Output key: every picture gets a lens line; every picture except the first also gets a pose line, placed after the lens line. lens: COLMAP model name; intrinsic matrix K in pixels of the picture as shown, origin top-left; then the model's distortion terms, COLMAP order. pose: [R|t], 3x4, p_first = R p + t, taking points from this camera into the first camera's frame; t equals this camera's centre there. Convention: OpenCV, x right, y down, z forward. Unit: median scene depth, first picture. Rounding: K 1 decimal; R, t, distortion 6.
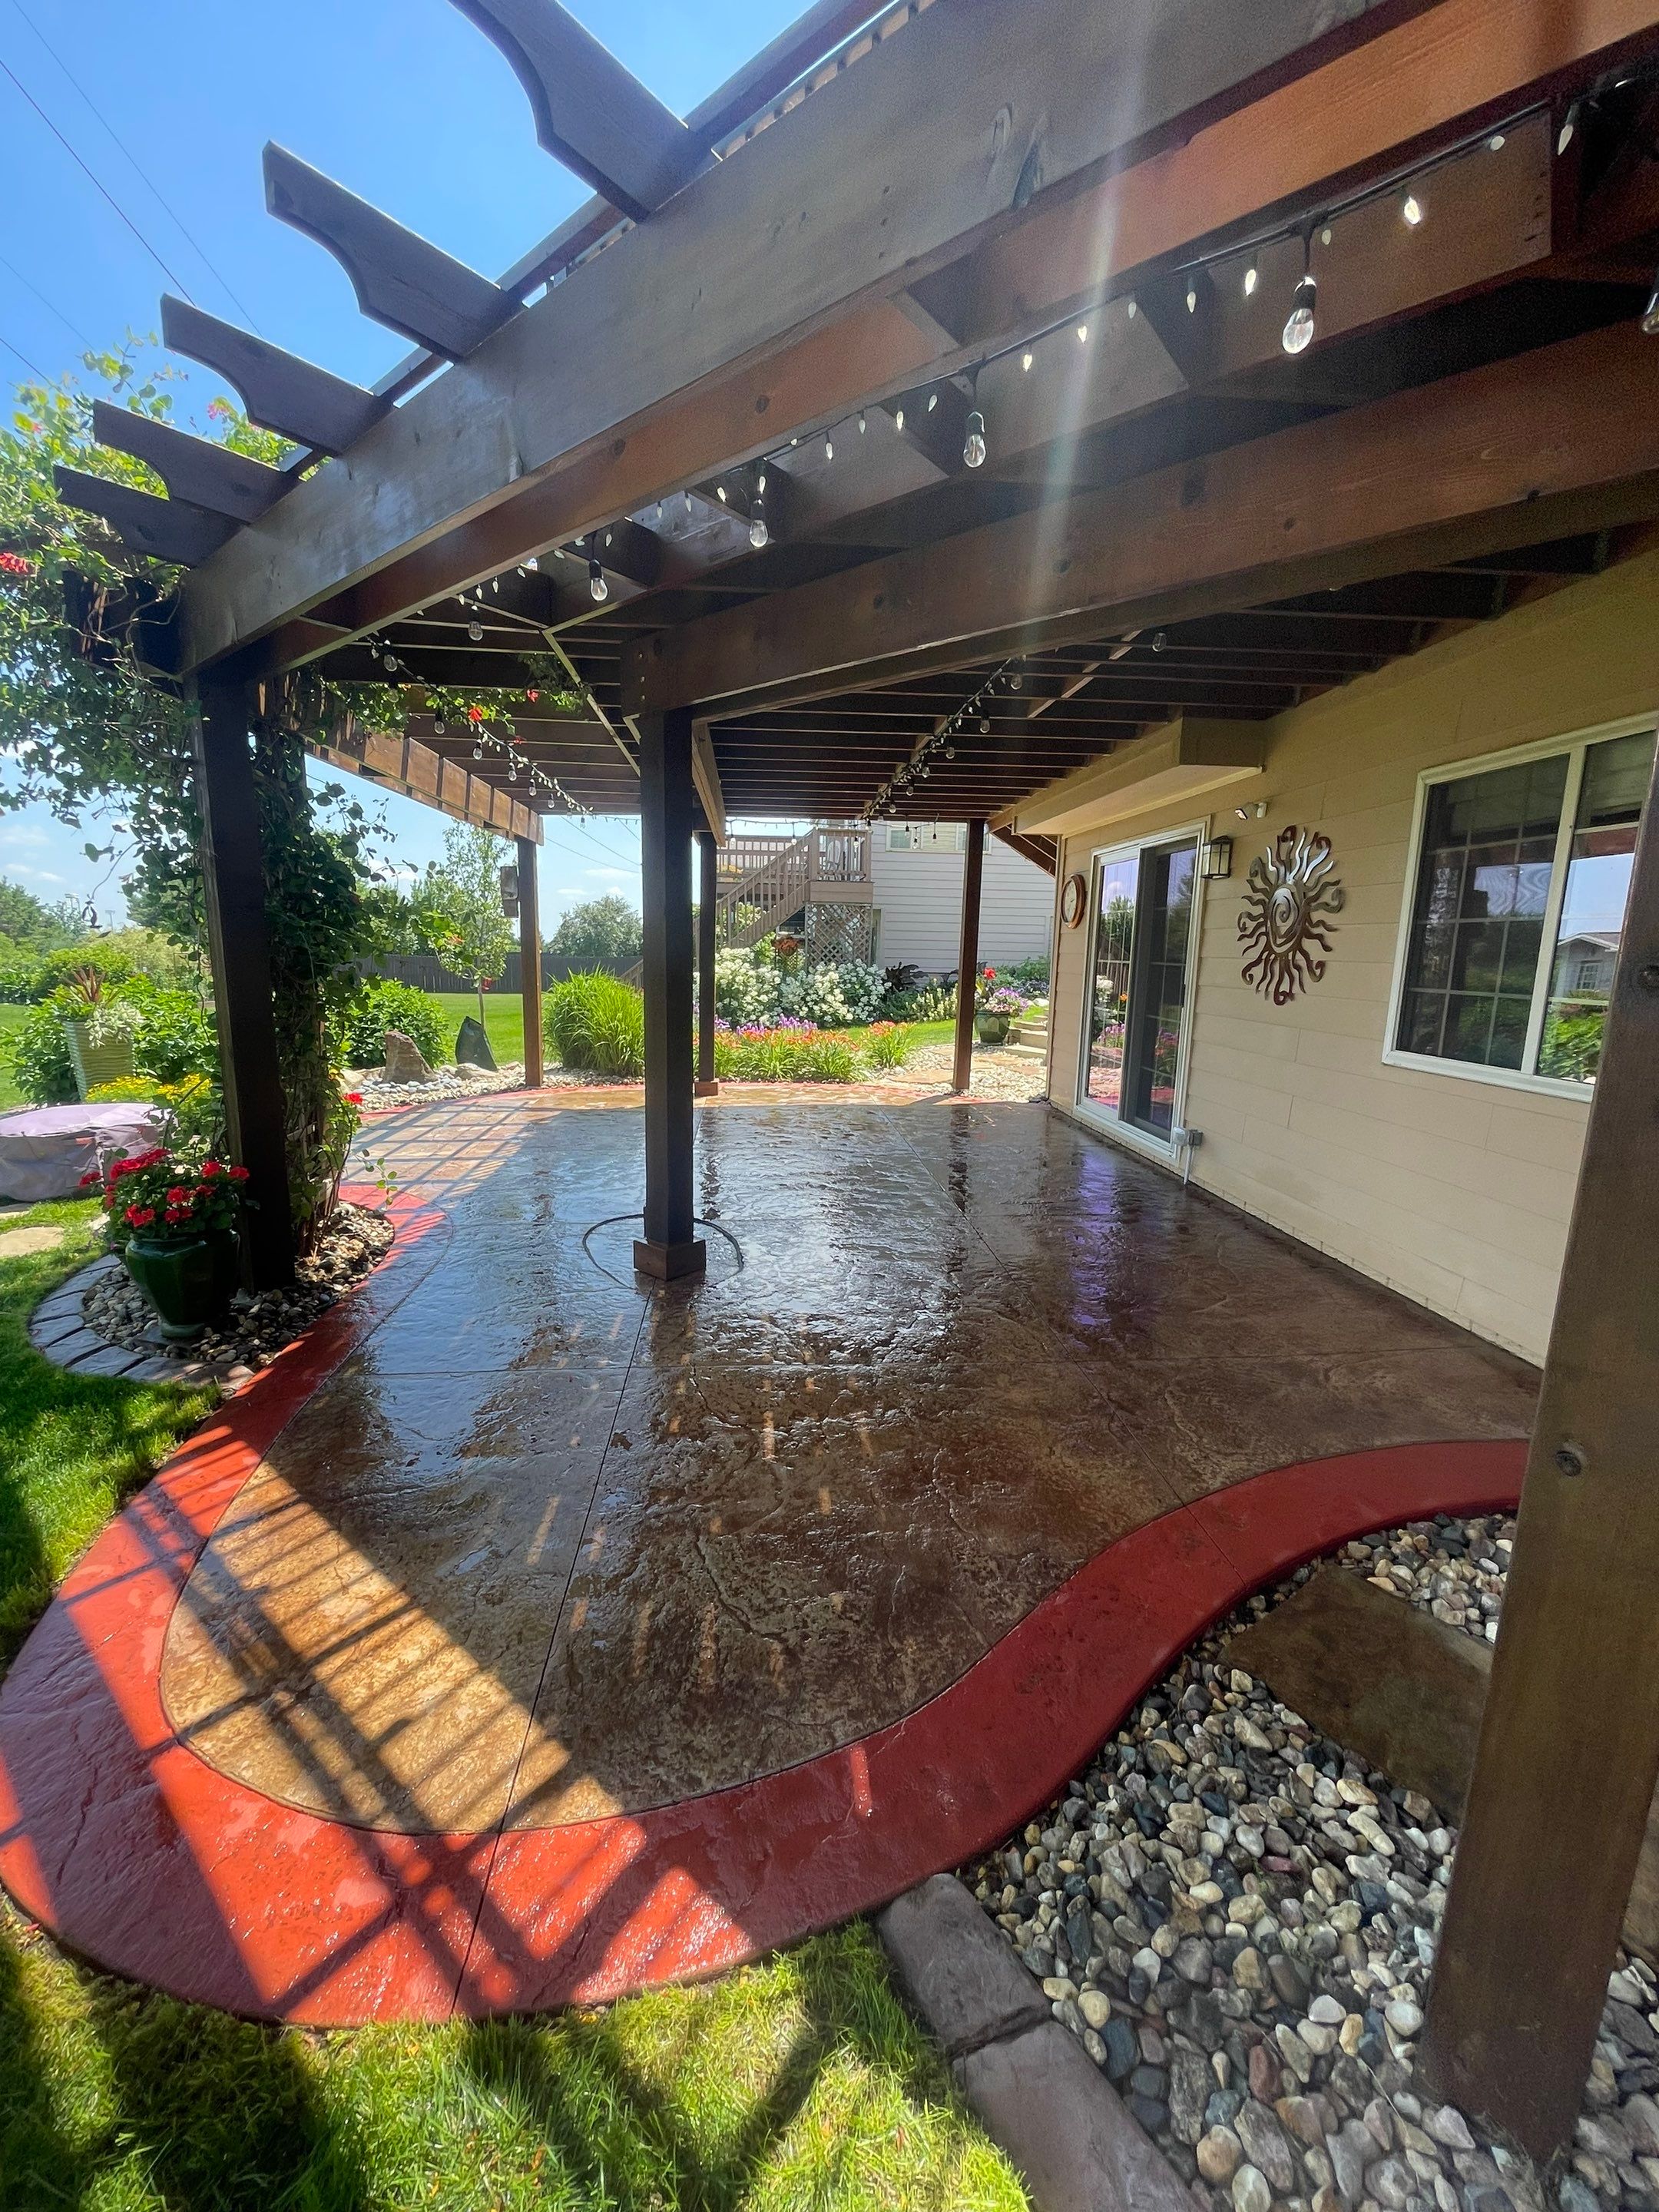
lens RADIAL K [[891.9, 0, 826.6], [0, 891.9, 1108.0], [0, 0, 1]] dist [-0.002466, -0.000652]
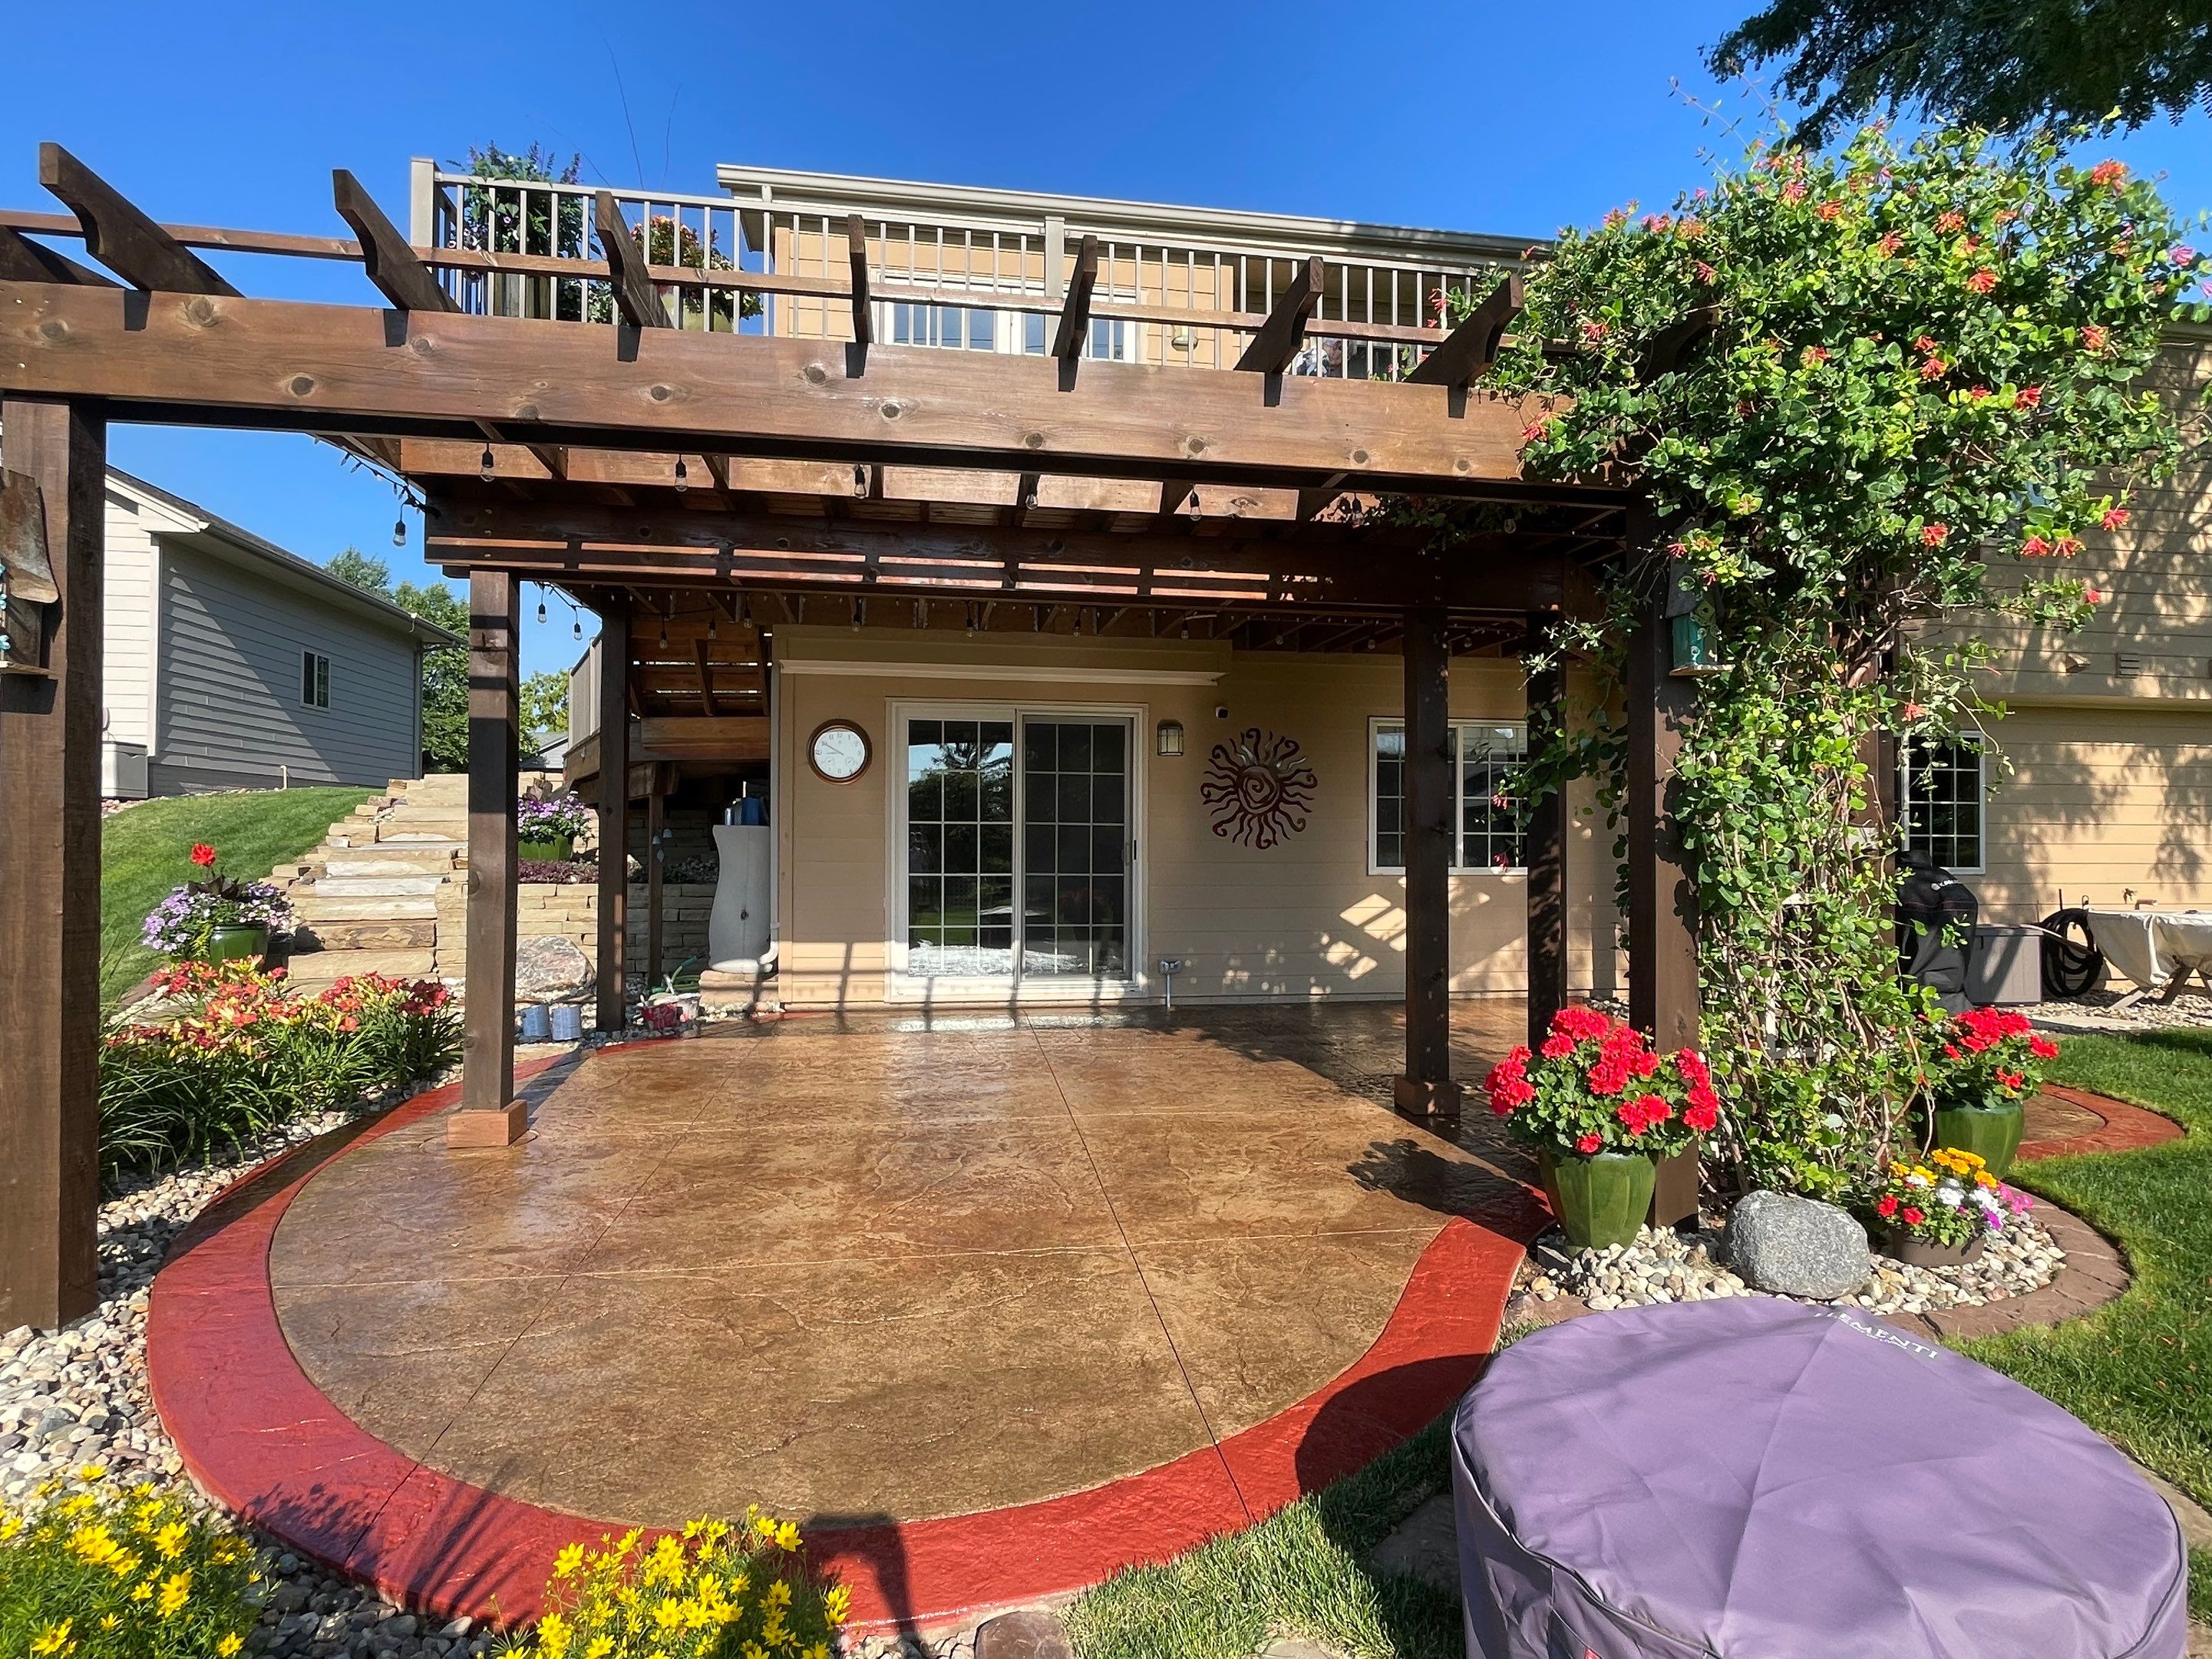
lens RADIAL K [[1164.9, 0, 1104.7], [0, 1164.9, 834.2], [0, 0, 1]] dist [-0.003697, 0.000982]
pose [[-0.088159, -0.009651, 0.996060, -1.474017], [0.173048, 0.984600, 0.024856, -0.250997], [-0.980960, 0.174558, -0.085131, 1.535619]]
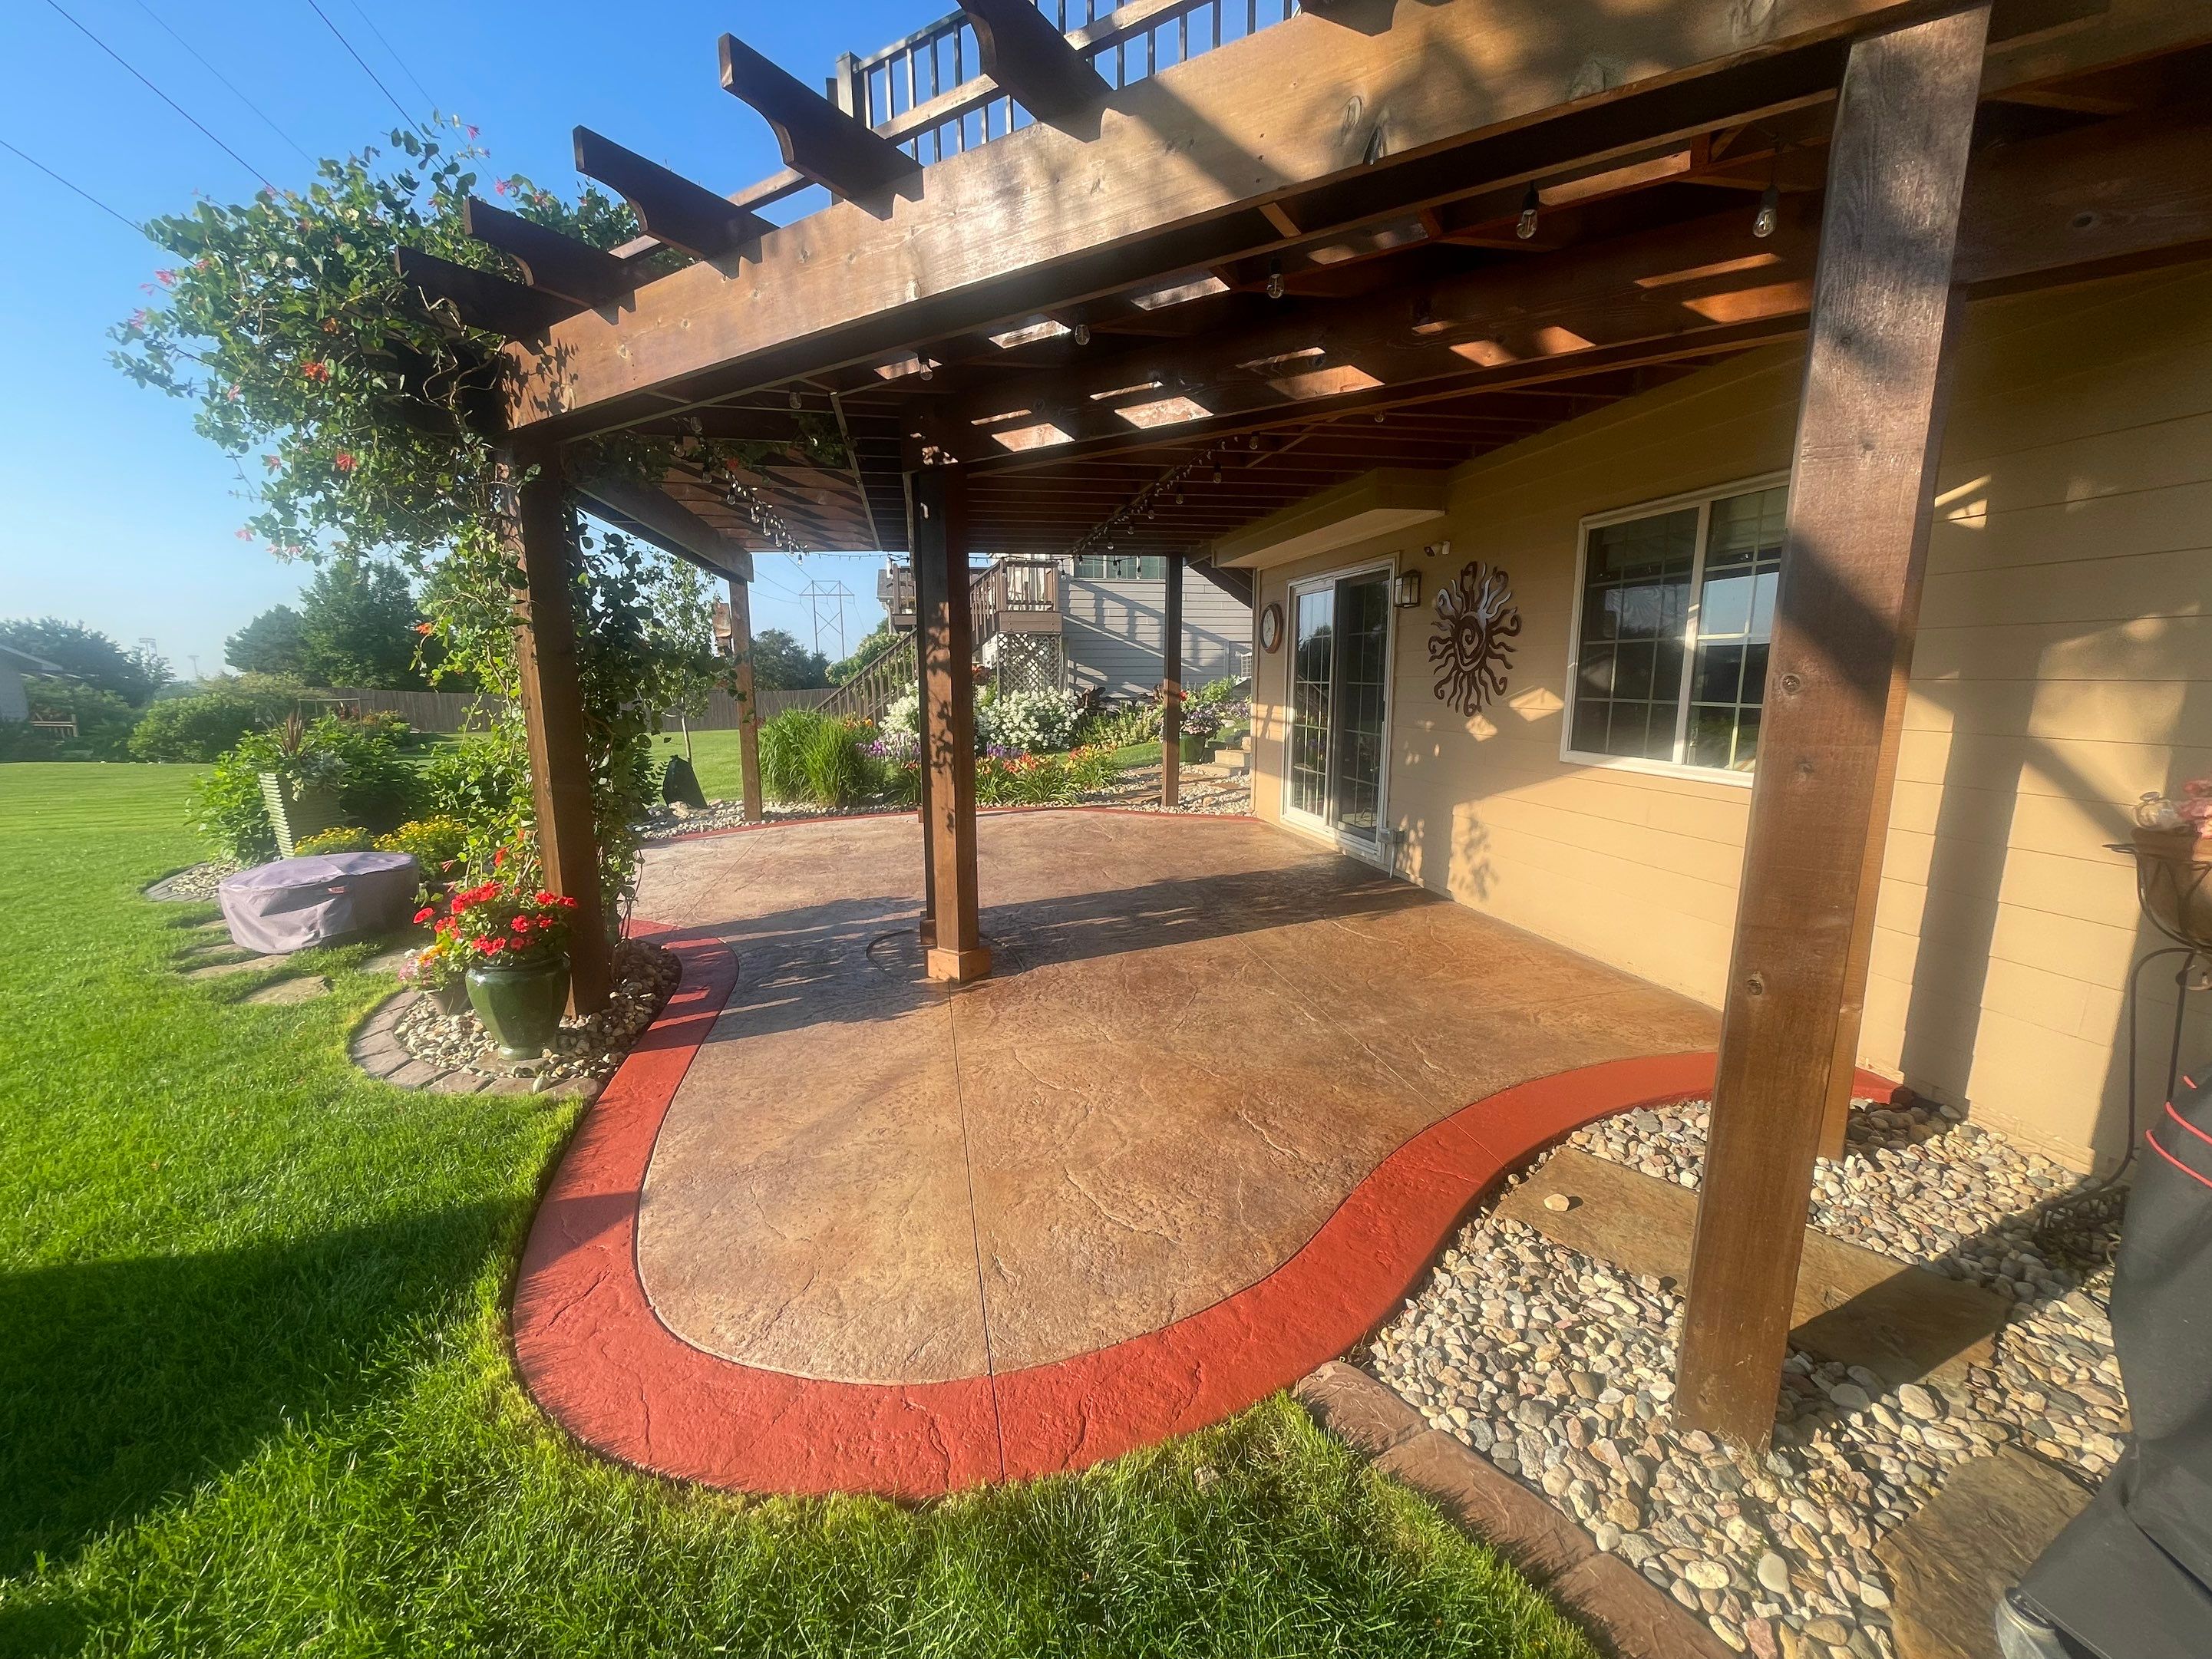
lens RADIAL K [[891.8, 0, 1103.1], [0, 891.8, 834.6], [0, 0, 1]] dist [-0.002466, -0.000652]
pose [[0.992391, -0.045504, 0.114409, -0.112175], [0.045575, 0.998959, 0.002003, 0.015257], [-0.114381, 0.003226, 0.993432, -0.103299]]
